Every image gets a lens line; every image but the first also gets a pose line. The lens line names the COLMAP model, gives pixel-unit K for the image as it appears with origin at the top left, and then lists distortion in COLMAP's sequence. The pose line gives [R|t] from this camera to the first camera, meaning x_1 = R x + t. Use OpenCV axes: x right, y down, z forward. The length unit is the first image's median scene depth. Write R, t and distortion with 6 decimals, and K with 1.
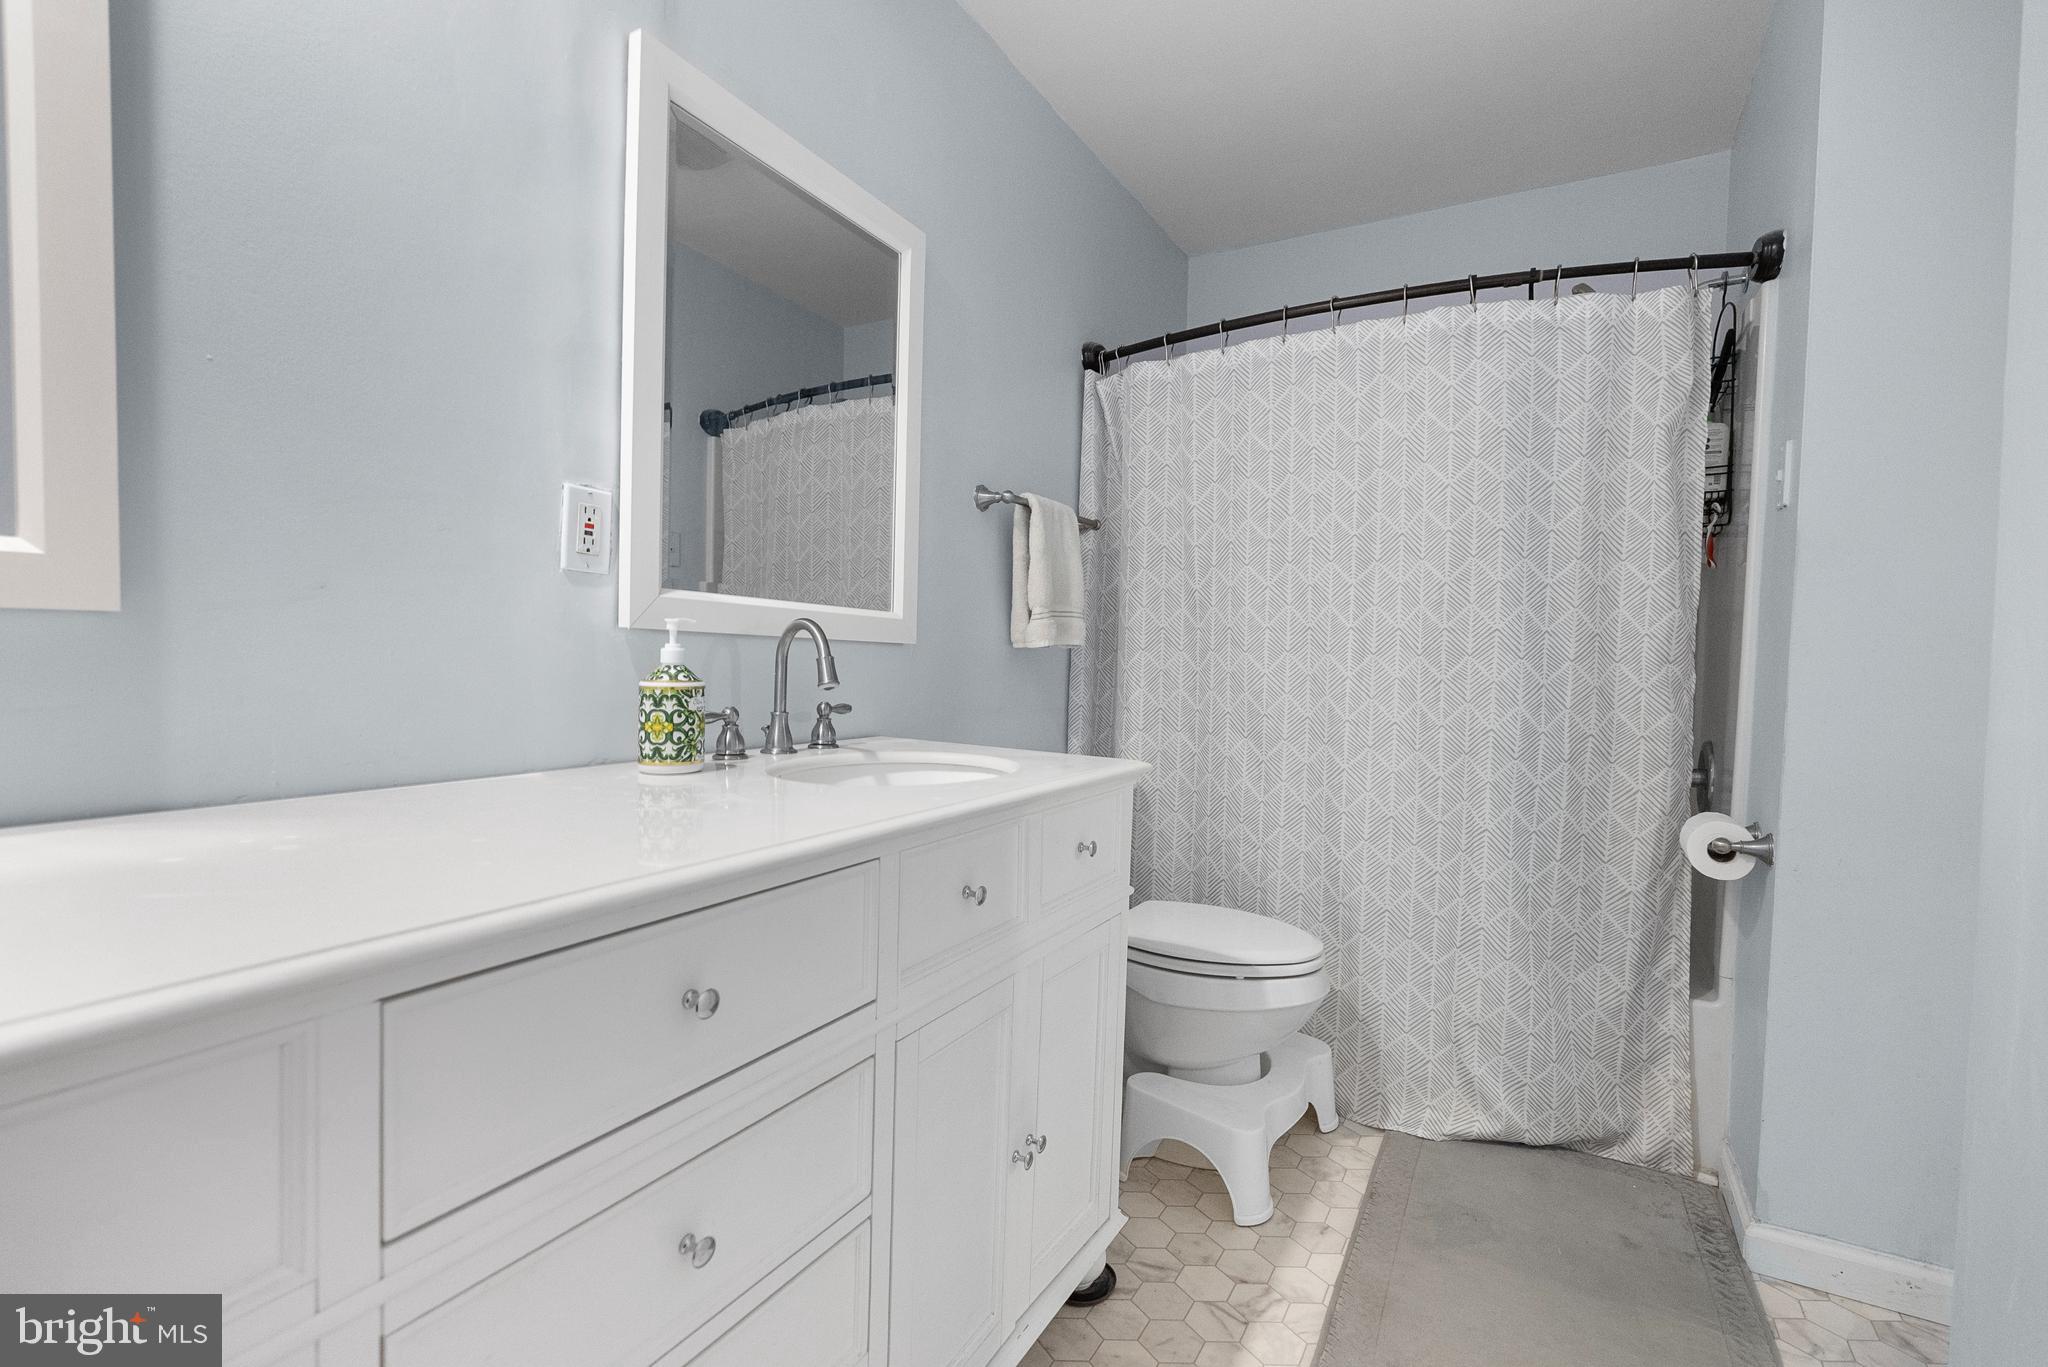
lens RADIAL K [[929.8, 0, 1026.6], [0, 929.8, 667.4], [0, 0, 1]] dist [-0.006061, -0.000330]
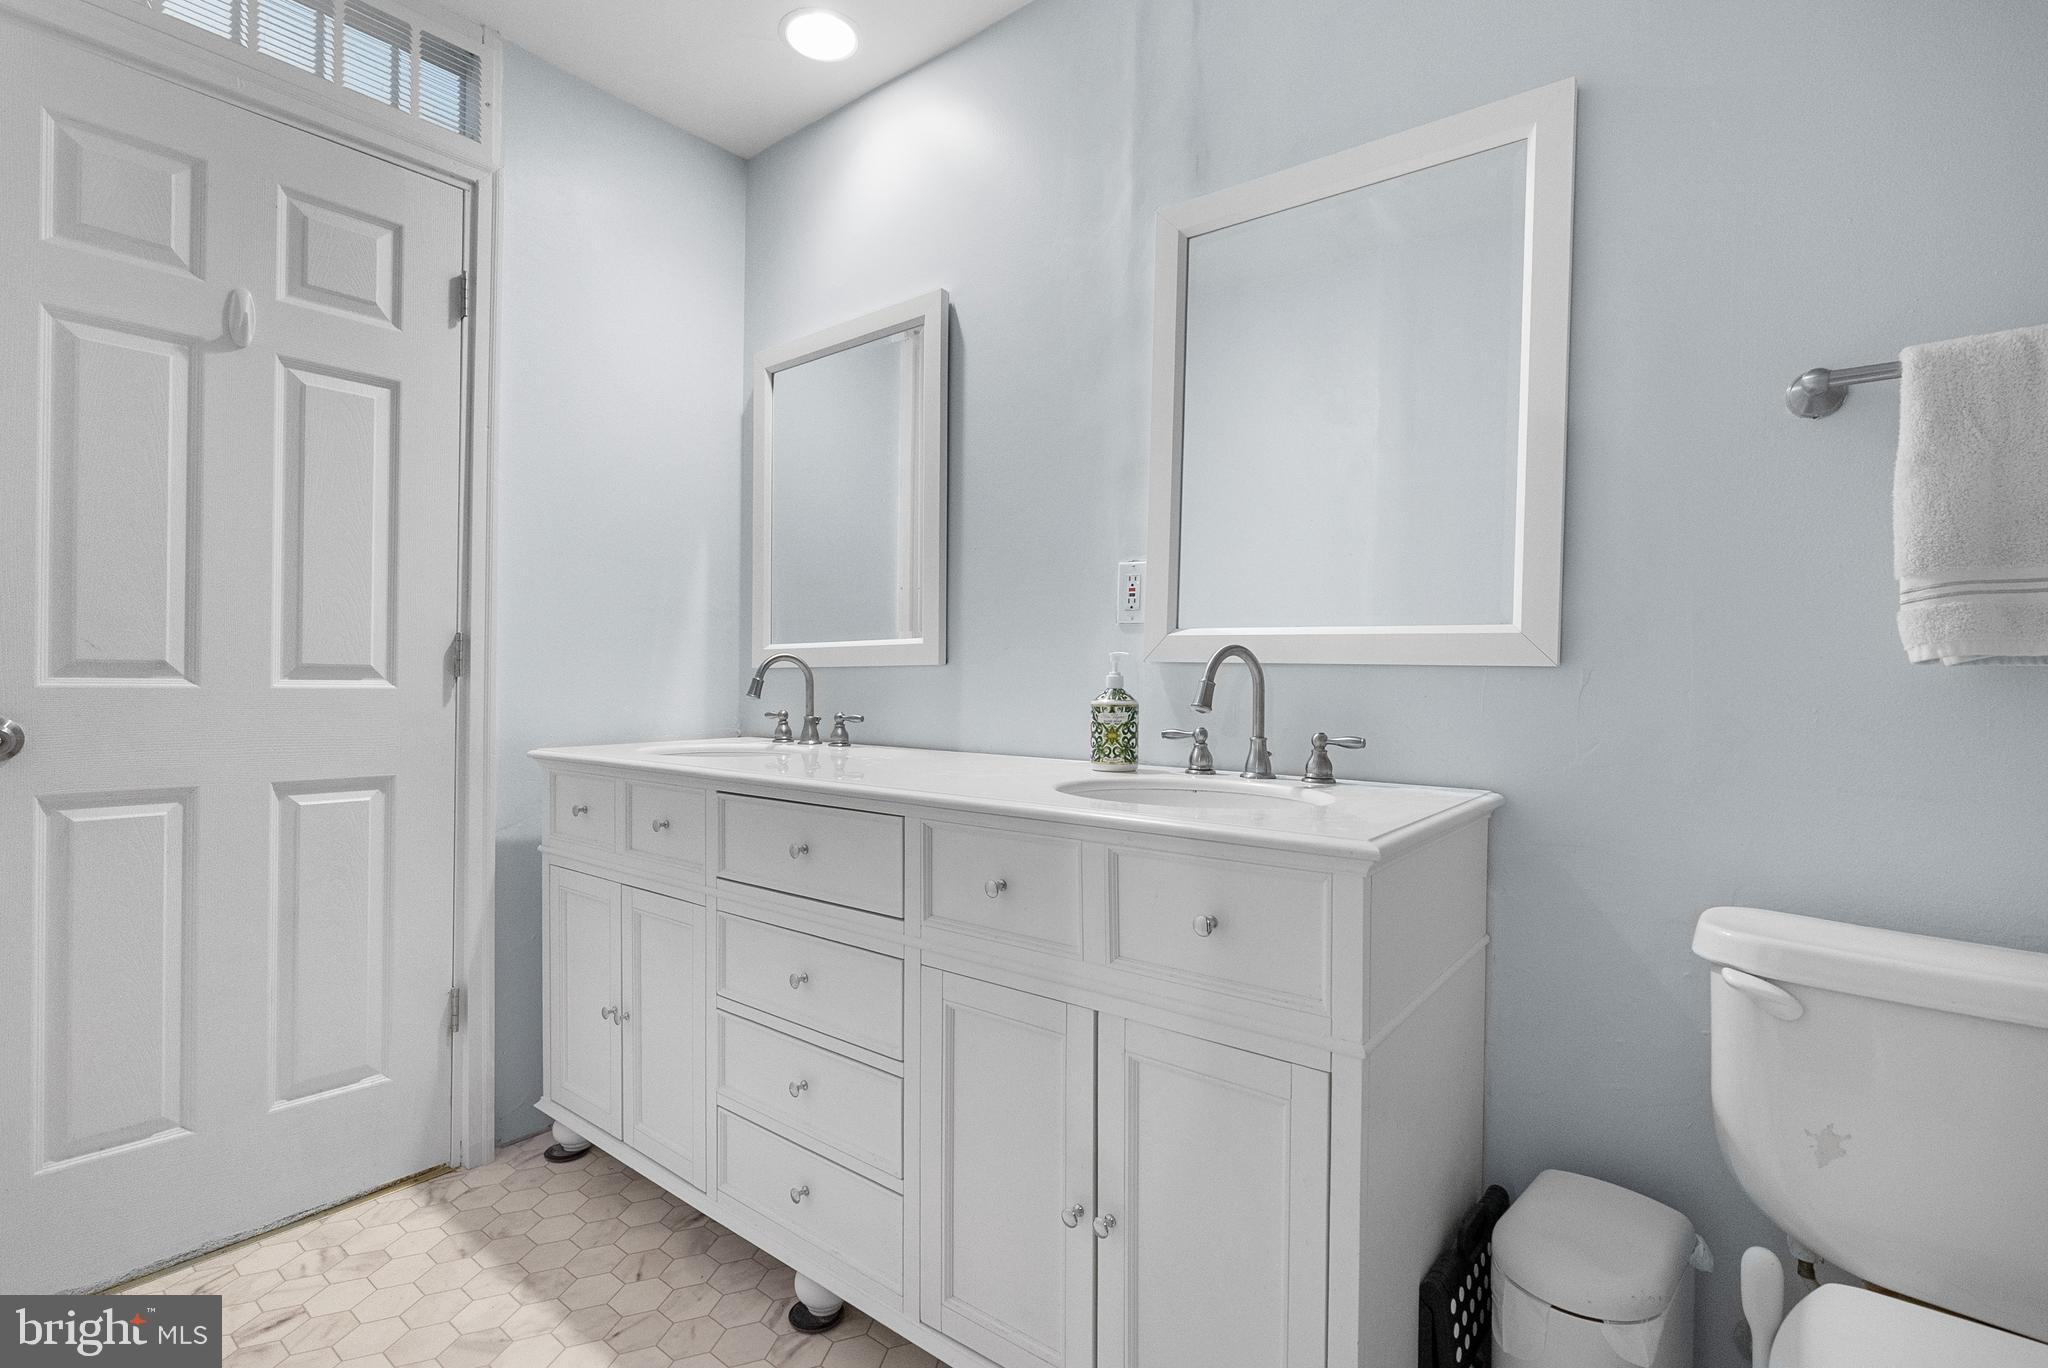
lens RADIAL K [[929.8, 0, 1026.6], [0, 929.8, 667.9], [0, 0, 1]] dist [-0.006061, -0.000330]
pose [[-0.163832, -0.011197, -0.986425, 0.948060], [0.006816, 0.999899, -0.012482, -0.017501], [0.986465, -0.008768, -0.163739, 1.078675]]
